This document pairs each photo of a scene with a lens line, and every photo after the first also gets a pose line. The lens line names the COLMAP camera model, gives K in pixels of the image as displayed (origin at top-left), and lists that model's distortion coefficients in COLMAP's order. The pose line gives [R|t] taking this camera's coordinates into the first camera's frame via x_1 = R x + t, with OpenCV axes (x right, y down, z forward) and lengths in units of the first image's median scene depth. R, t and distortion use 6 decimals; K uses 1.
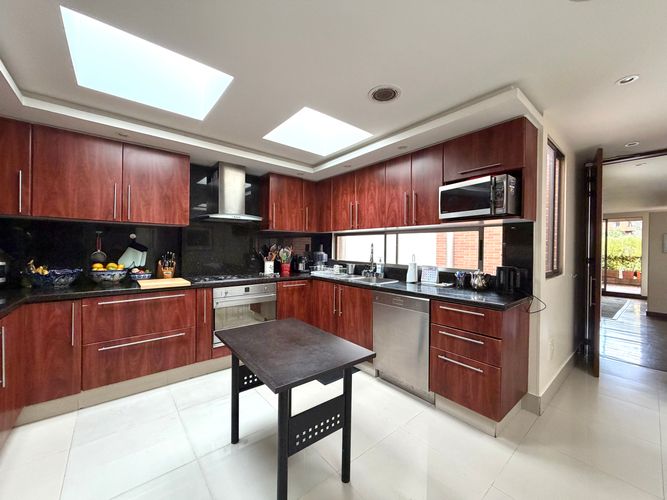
lens RADIAL K [[263.2, 0, 334.2], [0, 263.2, 250.8], [0, 0, 1]] dist [-0.001821, 0.000150]
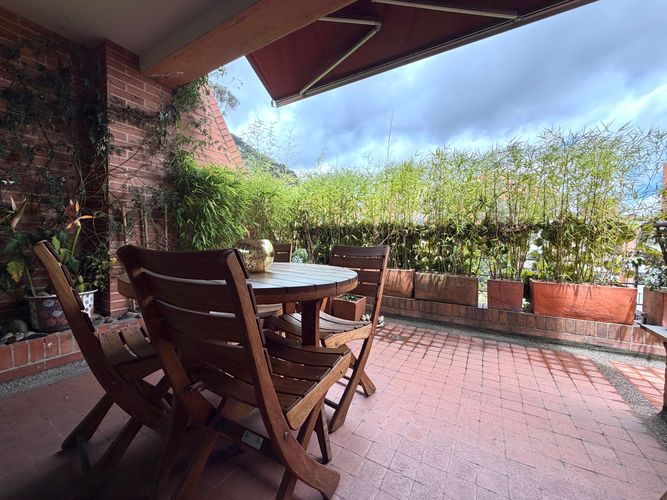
lens RADIAL K [[263.2, 0, 332.4], [0, 263.2, 249.8], [0, 0, 1]] dist [-0.001821, 0.000150]
pose [[0.941242, -0.024211, 0.336865, 0.862459], [0.013040, 0.999289, 0.035383, 0.035794], [-0.337482, -0.028911, 0.940888, 0.806205]]
